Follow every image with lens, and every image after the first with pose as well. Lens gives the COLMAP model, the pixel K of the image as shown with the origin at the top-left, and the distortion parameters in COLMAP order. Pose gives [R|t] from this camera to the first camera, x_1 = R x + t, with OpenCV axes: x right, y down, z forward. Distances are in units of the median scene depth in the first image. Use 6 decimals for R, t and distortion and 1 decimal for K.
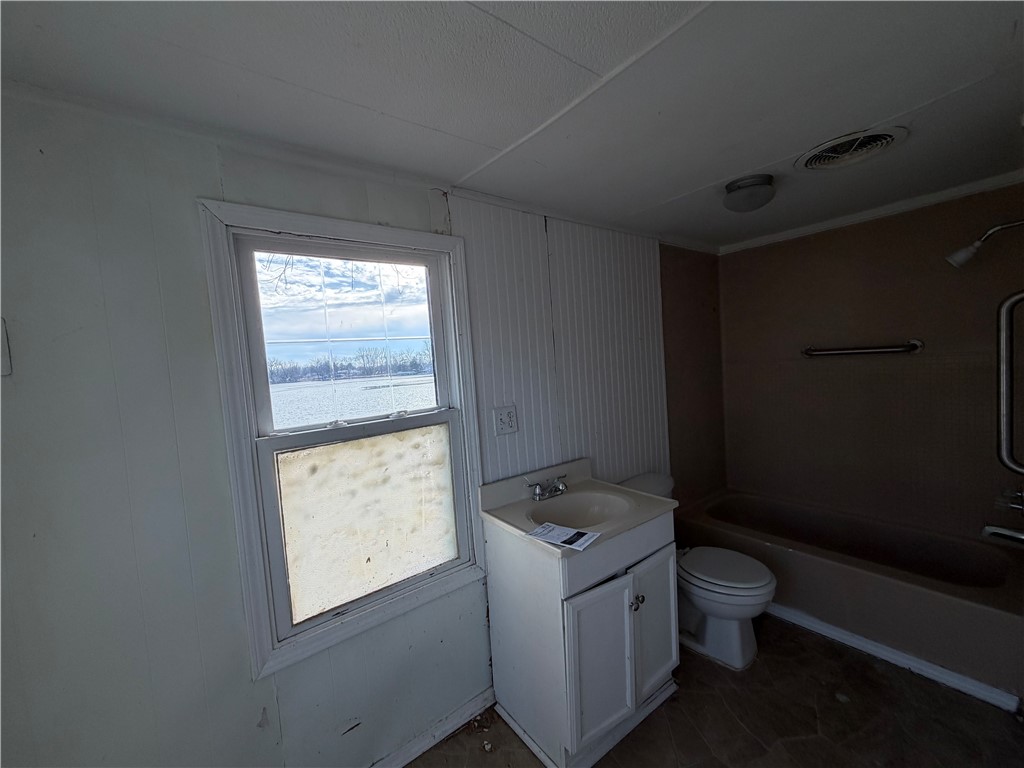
lens RADIAL K [[406.5, 0, 511.6], [0, 406.5, 383.2], [0, 0, 1]] dist [-0.000012, 0.000261]
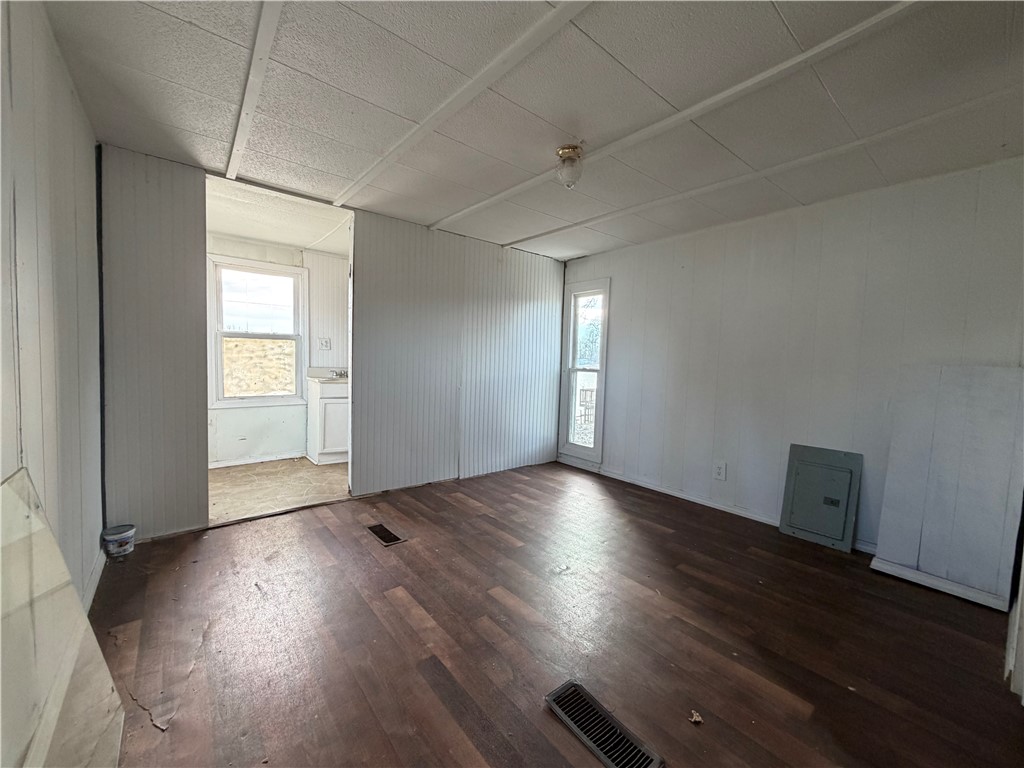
lens RADIAL K [[406.5, 0, 512.3], [0, 406.5, 382.6], [0, 0, 1]] dist [-0.000012, 0.000261]
pose [[0.995065, 0.085647, 0.050109, 1.176286], [-0.085215, 0.996305, -0.010704, 0.295662], [-0.050840, 0.006381, 0.998686, -1.739371]]
